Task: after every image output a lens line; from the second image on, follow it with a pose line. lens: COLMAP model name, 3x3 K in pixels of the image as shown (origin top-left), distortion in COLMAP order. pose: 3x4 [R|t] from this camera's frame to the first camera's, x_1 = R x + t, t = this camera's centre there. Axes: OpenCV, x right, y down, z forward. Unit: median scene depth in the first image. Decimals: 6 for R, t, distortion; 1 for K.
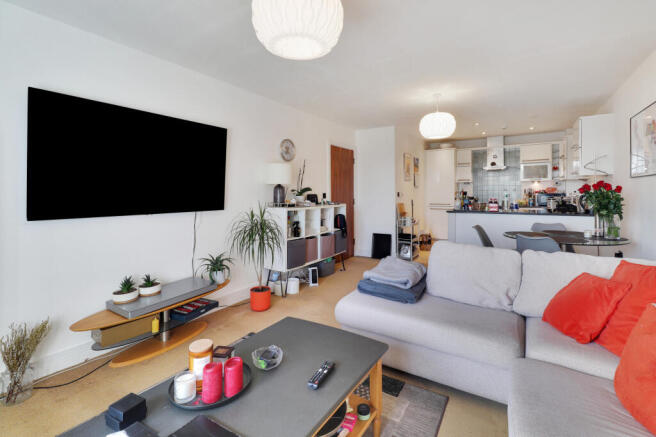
lens RADIAL K [[300.3, 0, 329.2], [0, 300.3, 206.4], [0, 0, 1]] dist [0.000903, -0.000209]
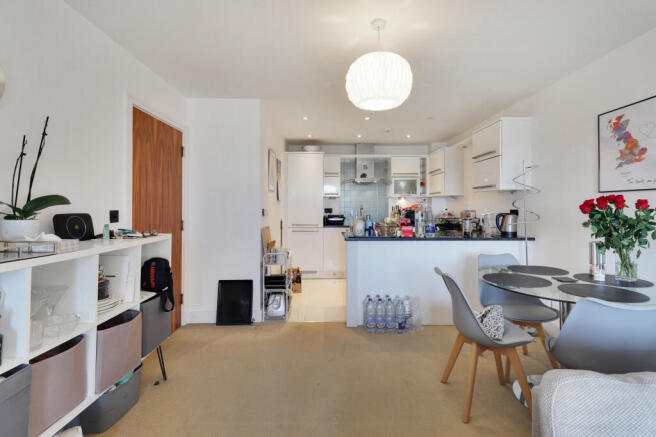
lens RADIAL K [[300.3, 0, 329.2], [0, 300.3, 206.4], [0, 0, 1]] dist [0.000903, -0.000209]
pose [[0.830114, 0.010174, 0.557500, -0.000286], [0.018488, 0.998782, -0.045756, -0.021889], [-0.557286, 0.048290, 0.828915, 0.419160]]
